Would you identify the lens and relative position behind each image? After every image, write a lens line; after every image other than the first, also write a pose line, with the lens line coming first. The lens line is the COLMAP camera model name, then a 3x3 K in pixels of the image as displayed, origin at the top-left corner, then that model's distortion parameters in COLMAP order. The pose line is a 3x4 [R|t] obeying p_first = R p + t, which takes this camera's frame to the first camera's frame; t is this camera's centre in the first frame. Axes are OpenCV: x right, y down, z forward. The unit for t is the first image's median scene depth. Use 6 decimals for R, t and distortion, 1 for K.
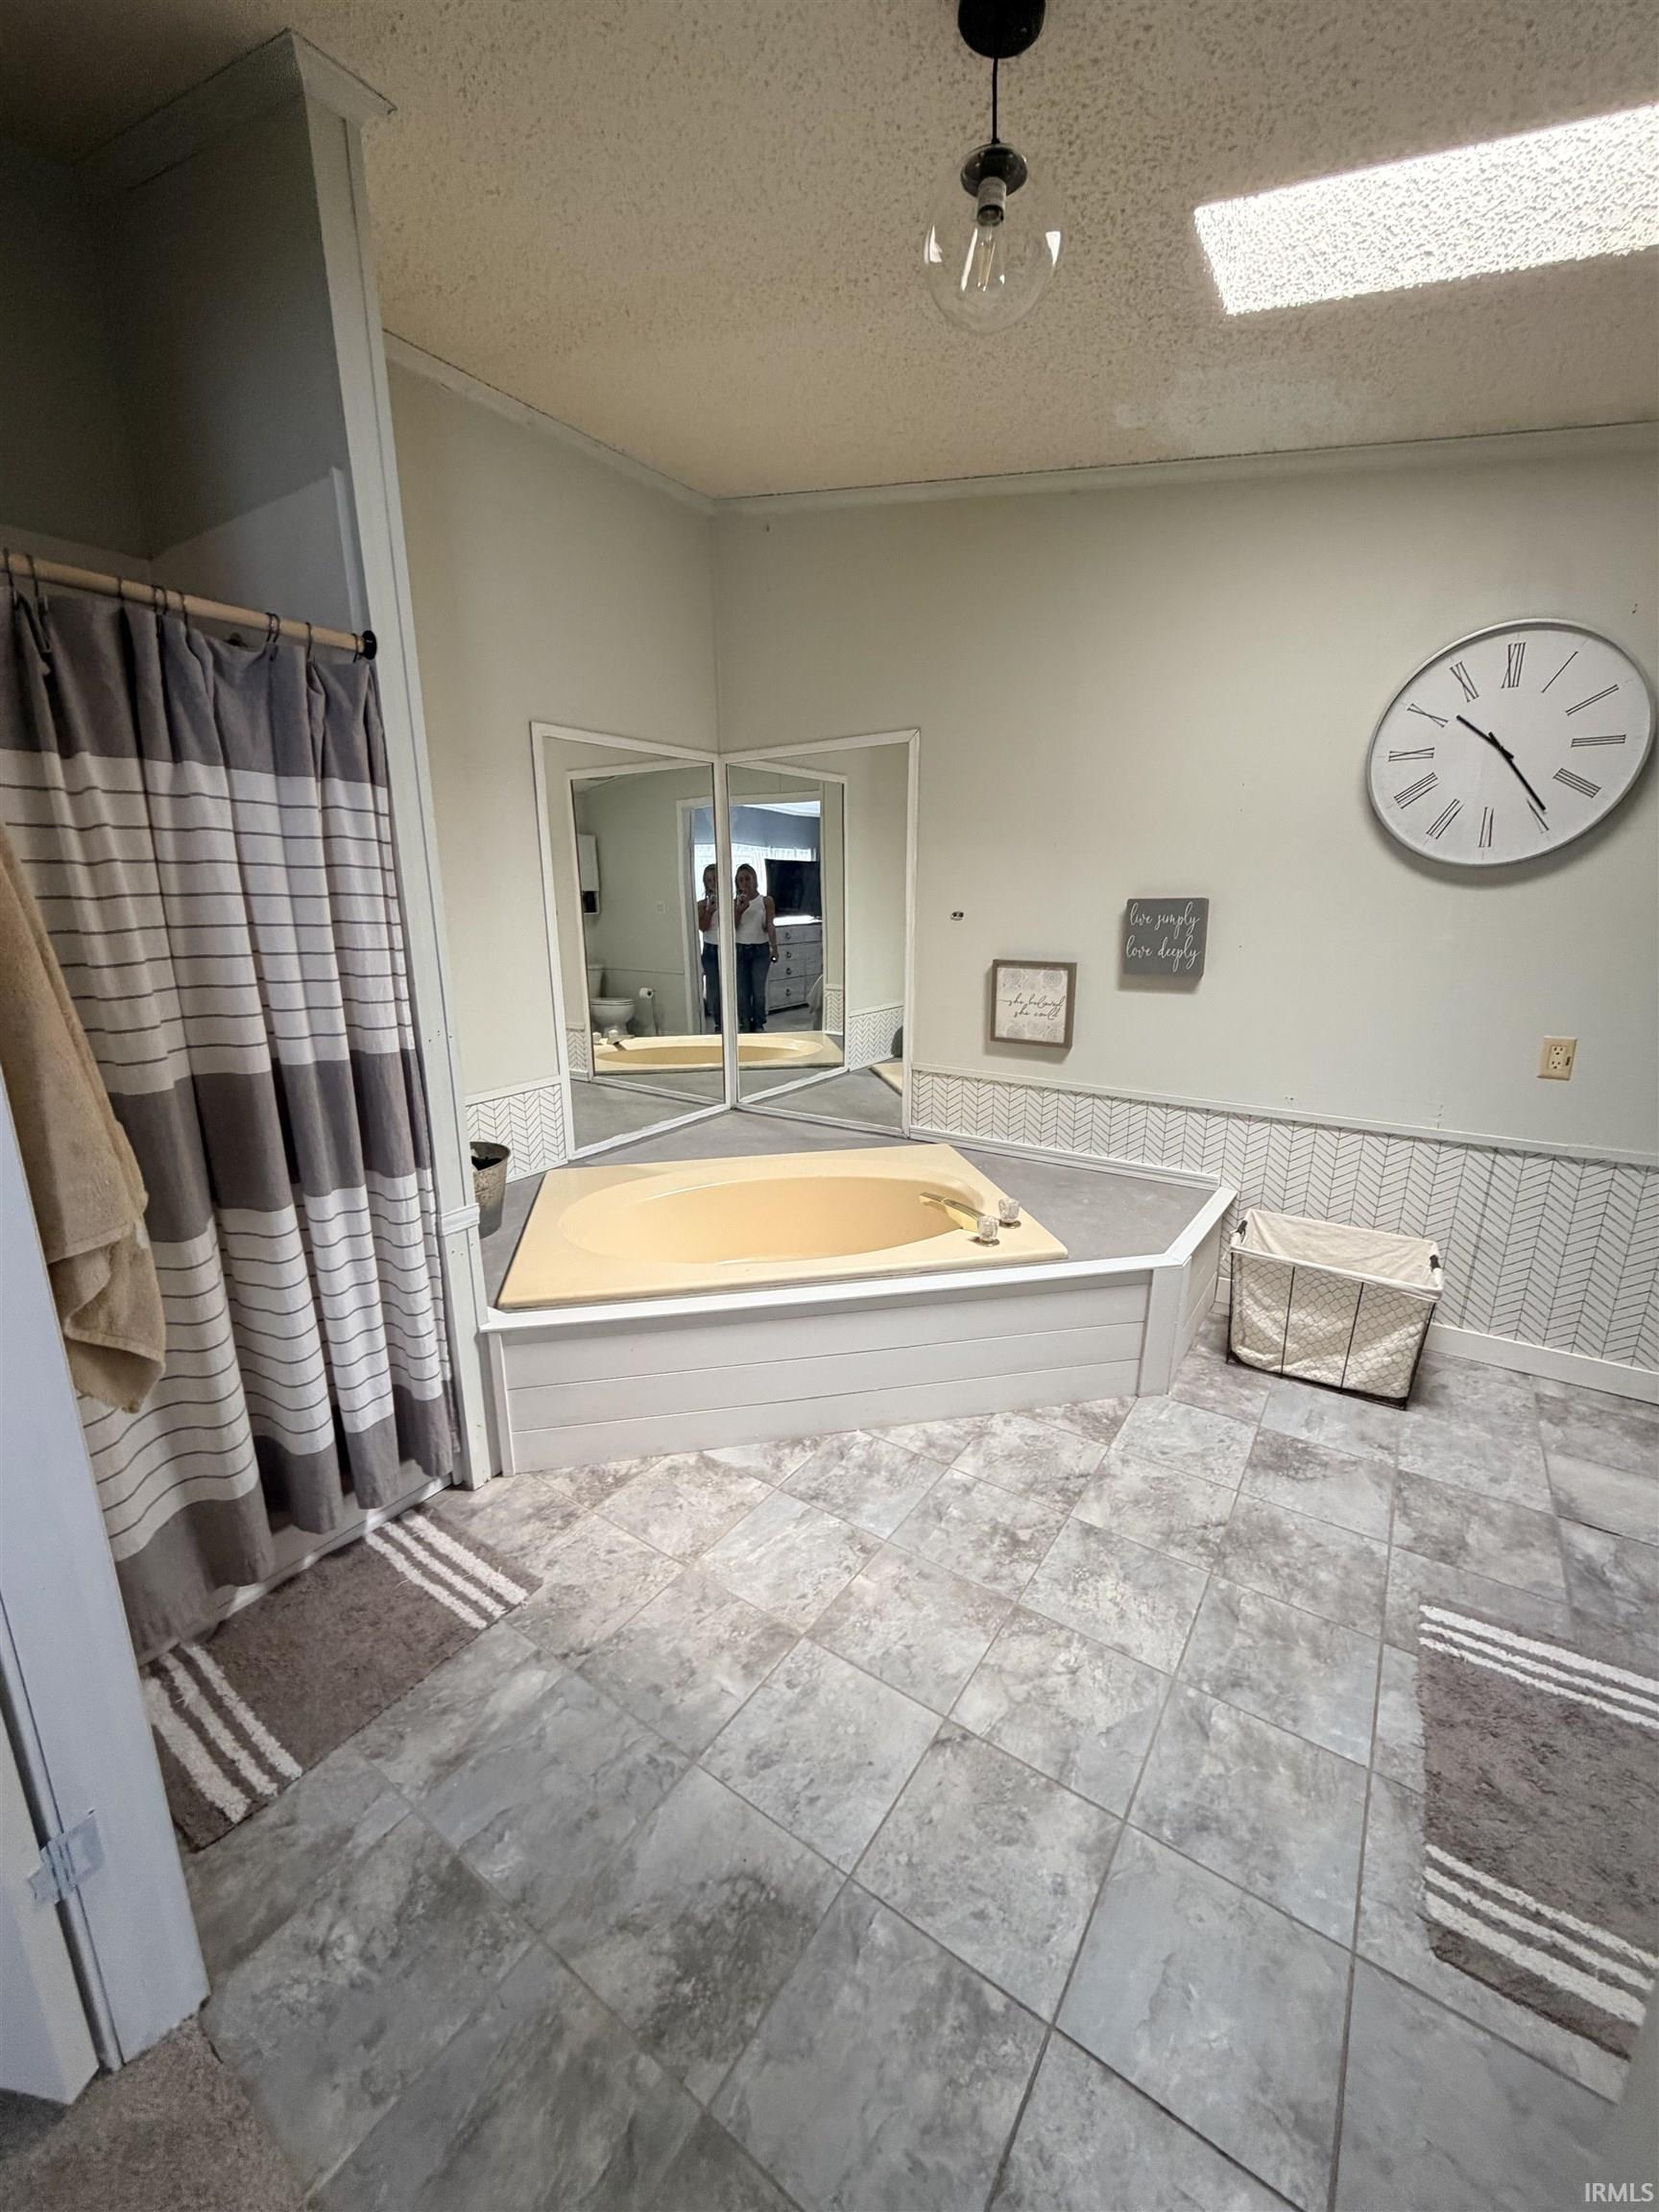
lens RADIAL K [[882.4, 0, 828.3], [0, 882.4, 1102.3], [0, 0, 1]] dist [-0.001111, 0.000305]
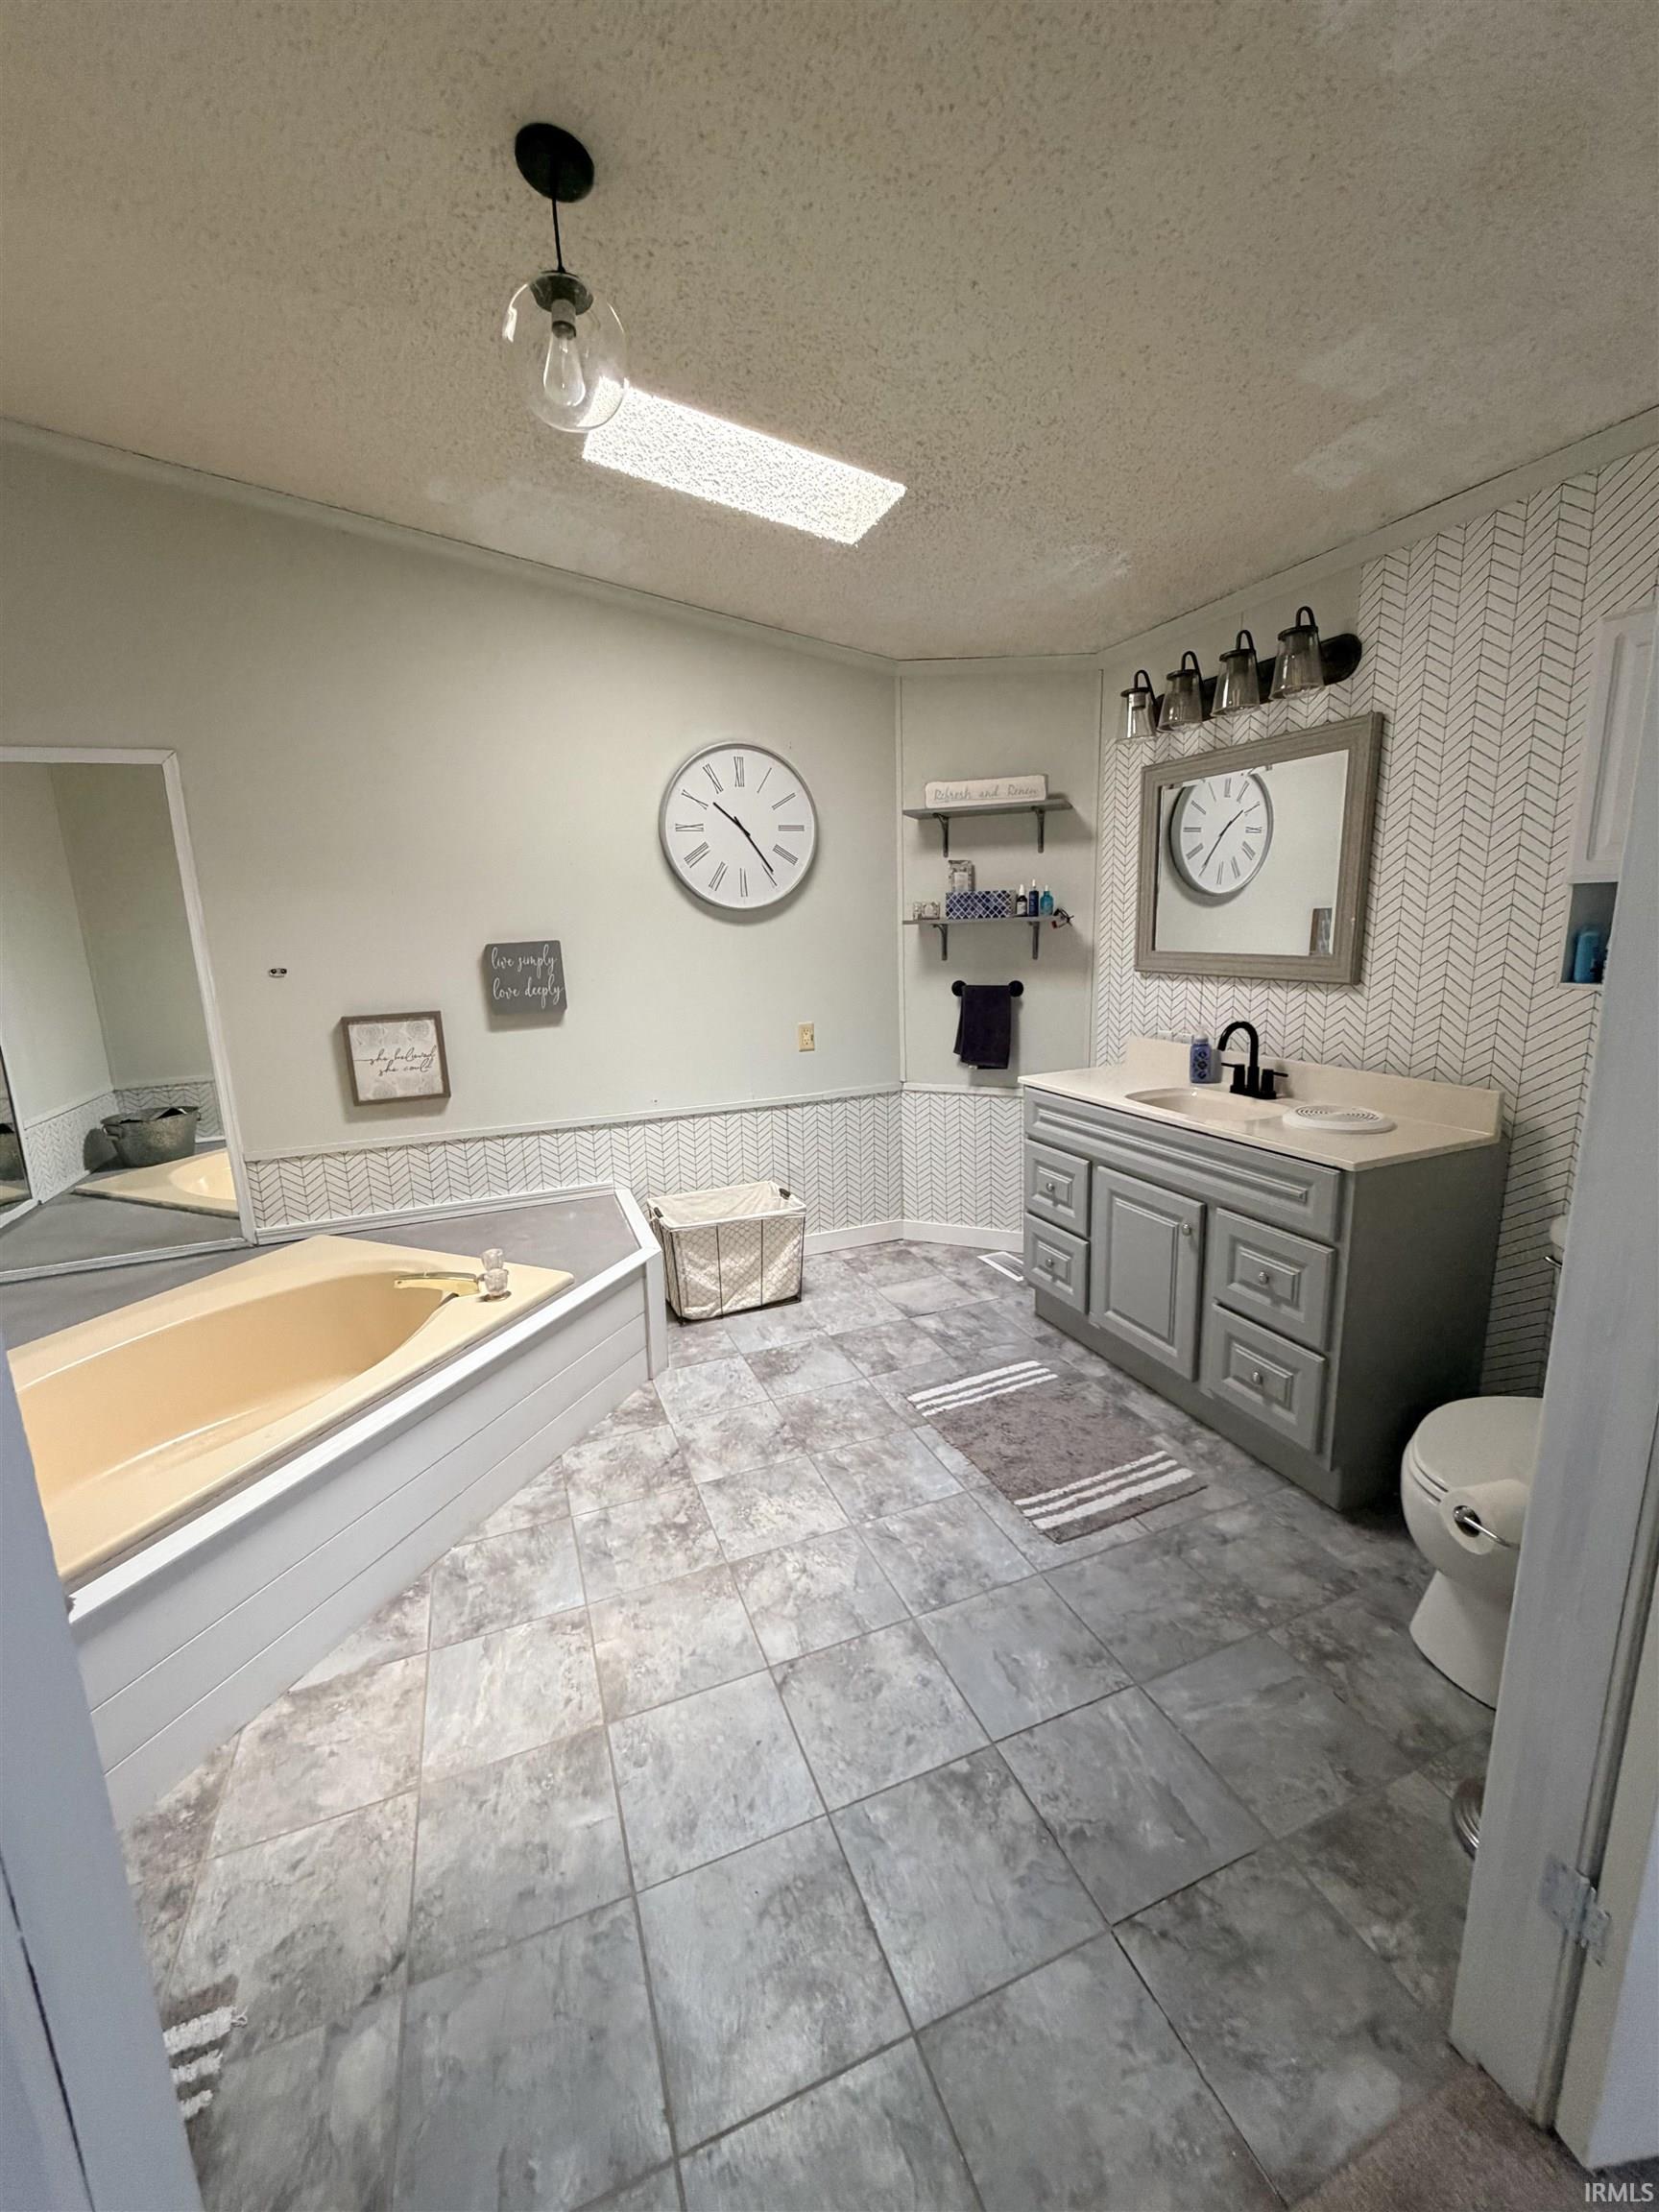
lens RADIAL K [[882.4, 0, 829.7], [0, 882.4, 1102.4], [0, 0, 1]] dist [-0.001111, 0.000305]
pose [[0.554690, -0.181454, 0.812031, -0.415100], [0.228749, 0.971582, 0.060851, -0.026709], [-0.799996, 0.151998, 0.580434, 0.134334]]
